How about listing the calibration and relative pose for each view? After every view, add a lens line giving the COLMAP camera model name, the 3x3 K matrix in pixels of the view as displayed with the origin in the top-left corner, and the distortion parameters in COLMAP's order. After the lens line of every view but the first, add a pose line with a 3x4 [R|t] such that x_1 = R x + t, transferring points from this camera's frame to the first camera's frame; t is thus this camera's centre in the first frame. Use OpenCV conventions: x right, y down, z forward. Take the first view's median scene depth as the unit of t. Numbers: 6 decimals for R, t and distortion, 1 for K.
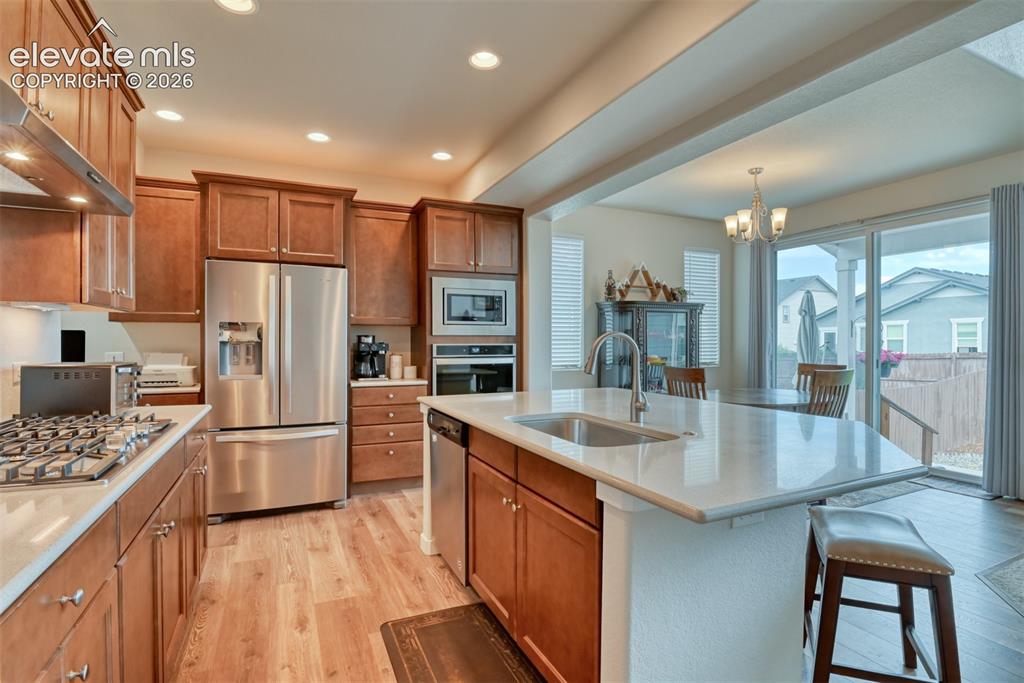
lens RADIAL K [[505.8, 0, 550.3], [0, 505.8, 338.8], [0, 0, 1]] dist [-0.024919, -0.001869]
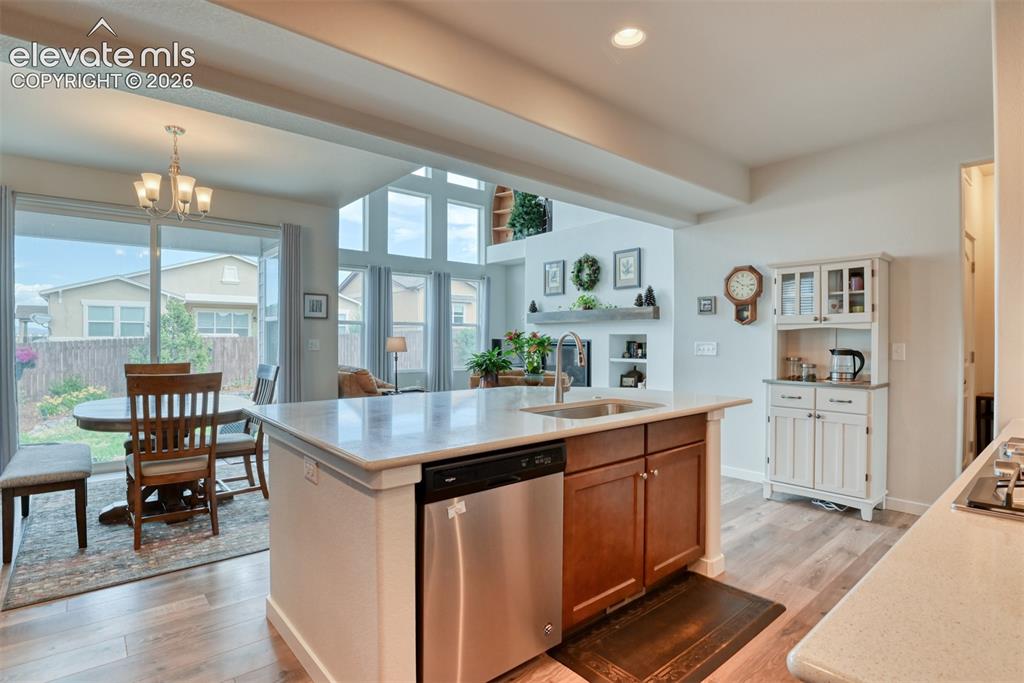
lens RADIAL K [[505.8, 0, 530.8], [0, 505.8, 341.0], [0, 0, 1]] dist [-0.024919, -0.001869]
pose [[-0.231156, -0.001738, 0.972915, -0.687625], [-0.001430, 0.999998, 0.001446, -0.001876], [-0.972916, -0.001057, -0.231158, 0.900342]]
